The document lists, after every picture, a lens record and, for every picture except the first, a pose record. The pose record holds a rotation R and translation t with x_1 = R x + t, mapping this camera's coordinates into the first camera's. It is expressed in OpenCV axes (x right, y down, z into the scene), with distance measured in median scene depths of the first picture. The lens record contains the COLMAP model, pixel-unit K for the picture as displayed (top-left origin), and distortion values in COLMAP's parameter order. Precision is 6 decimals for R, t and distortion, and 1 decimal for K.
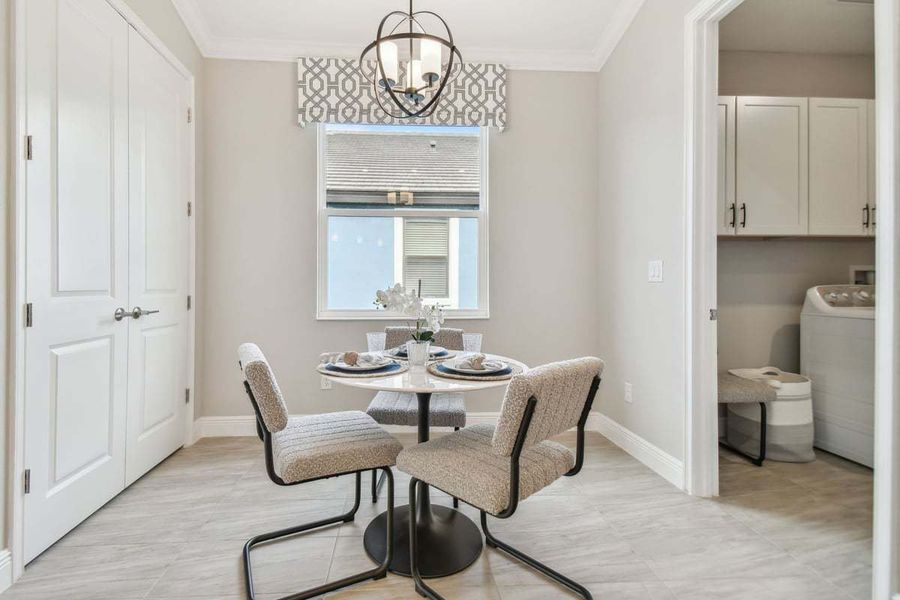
lens RADIAL K [[407.4, 0, 423.1], [0, 407.4, 285.0], [0, 0, 1]] dist [0.057241, -0.030050]
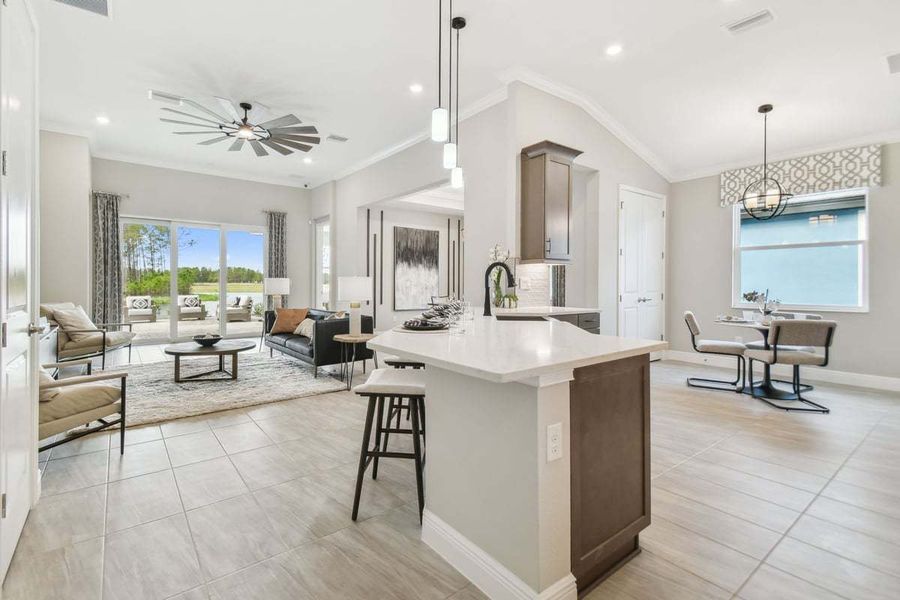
lens RADIAL K [[407.4, 0, 423.1], [0, 407.4, 285.0], [0, 0, 1]] dist [0.057241, -0.030050]
pose [[0.536660, 0.002715, -0.843794, 0.703248], [0.003418, 0.999980, 0.005392, -0.042340], [0.843792, -0.005778, 0.536640, -1.449508]]
